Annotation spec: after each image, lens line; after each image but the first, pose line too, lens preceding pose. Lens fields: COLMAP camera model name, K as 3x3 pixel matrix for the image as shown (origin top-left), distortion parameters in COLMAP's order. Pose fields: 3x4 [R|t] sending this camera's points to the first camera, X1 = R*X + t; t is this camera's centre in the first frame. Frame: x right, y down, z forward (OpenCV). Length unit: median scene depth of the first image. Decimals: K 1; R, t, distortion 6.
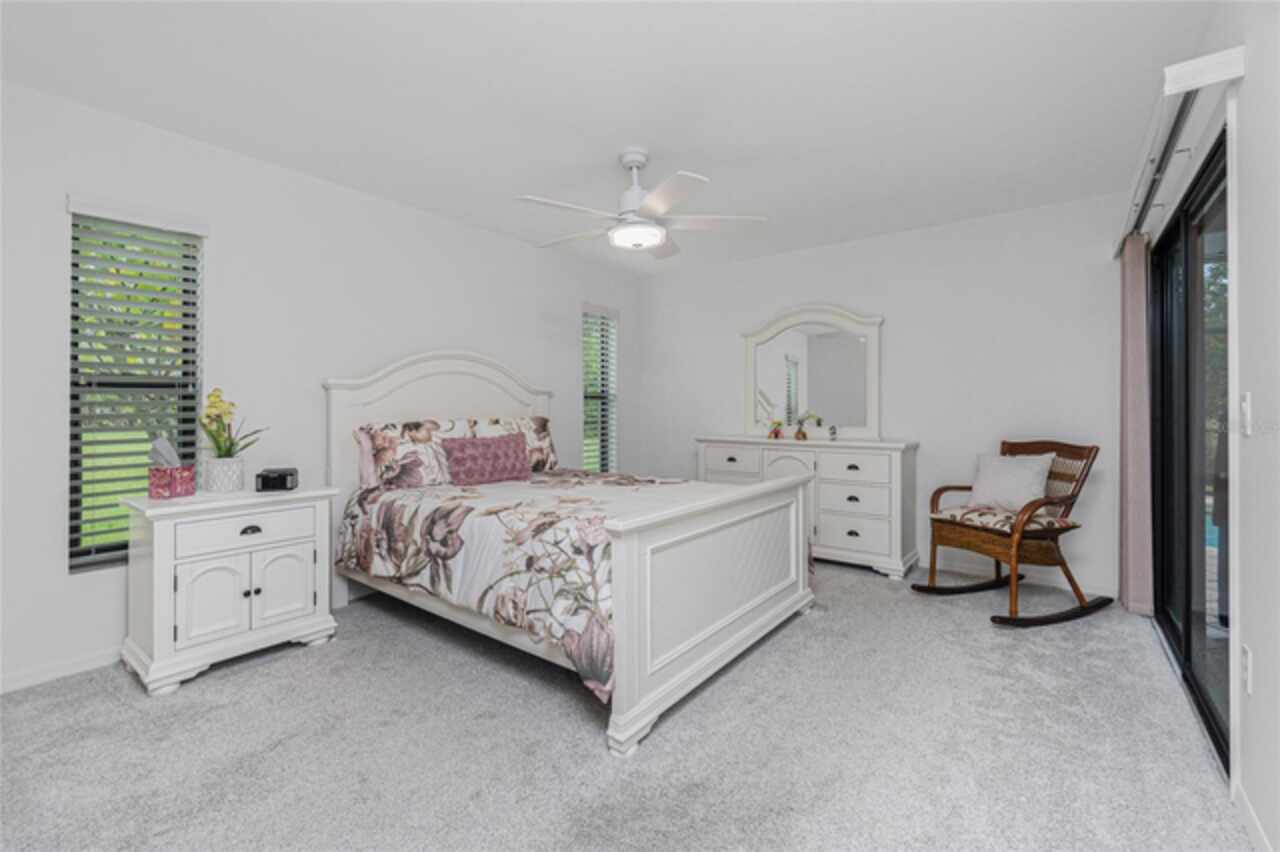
lens RADIAL K [[543.7, 0, 633.8], [0, 543.7, 404.8], [0, 0, 1]] dist [-0.008120, 0.000894]
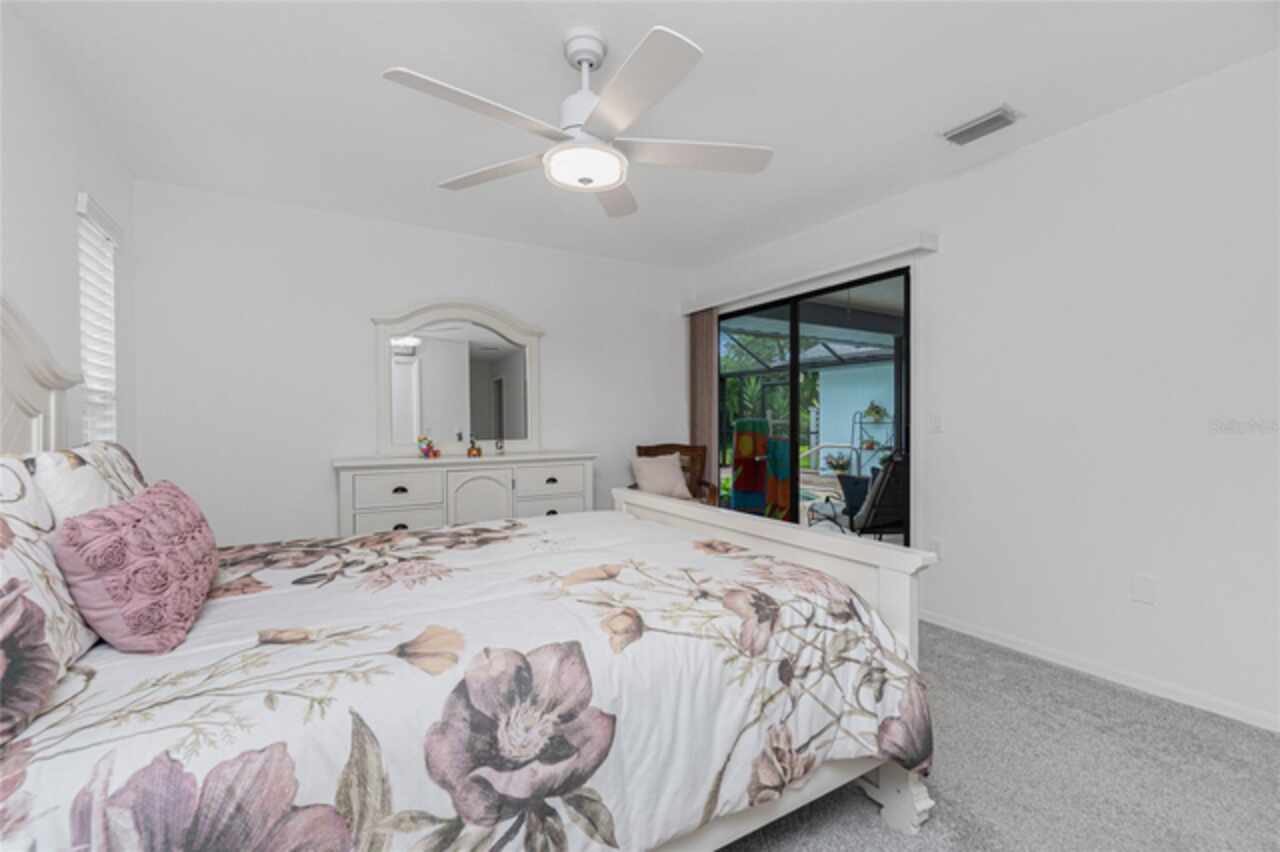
lens RADIAL K [[543.7, 0, 638.3], [0, 543.7, 426.4], [0, 0, 1]] dist [-0.008120, 0.000894]
pose [[0.375595, -0.014819, 0.926665, -0.676223], [-0.000039, 0.999872, 0.016006, 0.004819], [-0.926784, -0.006047, 0.375546, 0.767743]]
